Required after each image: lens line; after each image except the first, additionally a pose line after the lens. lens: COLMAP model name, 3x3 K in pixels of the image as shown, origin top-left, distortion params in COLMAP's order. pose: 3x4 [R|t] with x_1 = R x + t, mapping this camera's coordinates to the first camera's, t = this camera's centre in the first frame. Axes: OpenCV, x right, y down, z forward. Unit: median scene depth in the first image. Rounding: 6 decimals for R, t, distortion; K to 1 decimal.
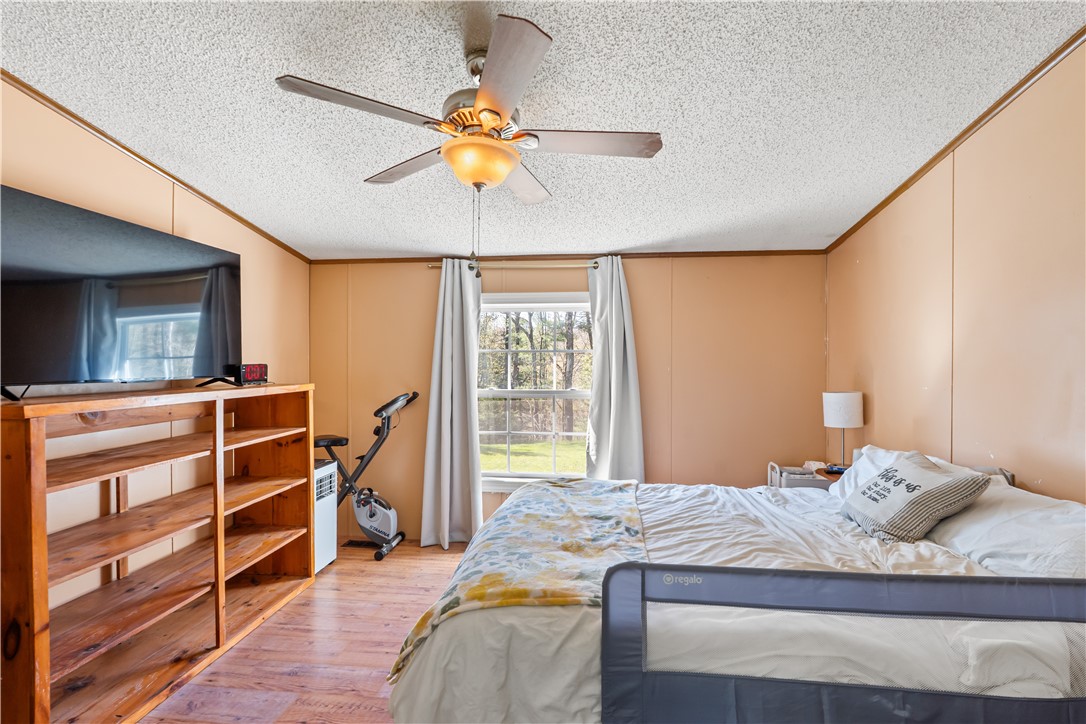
lens RADIAL K [[481.9, 0, 537.9], [0, 481.9, 363.0], [0, 0, 1]] dist [-0.003101, -0.000129]
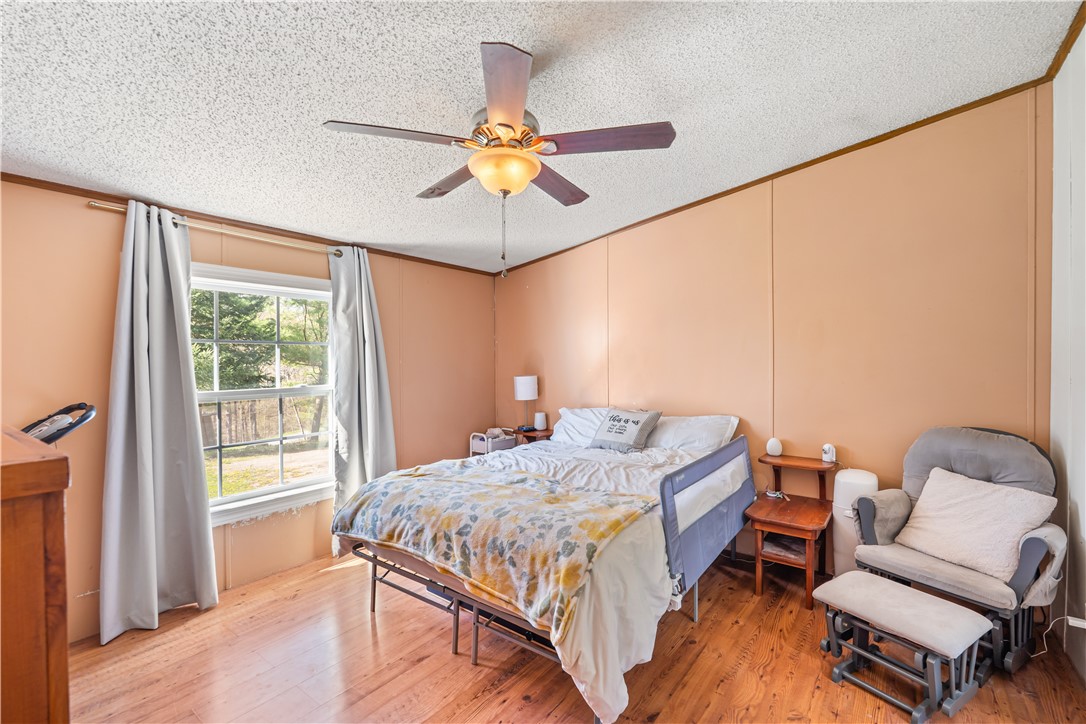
lens RADIAL K [[481.9, 0, 532.5], [0, 481.9, 361.0], [0, 0, 1]] dist [-0.003101, -0.000129]
pose [[0.516415, -0.009788, 0.856282, -0.514862], [0.002355, 0.999947, 0.010010, 0.000250], [-0.856335, -0.003153, 0.516411, 0.190408]]
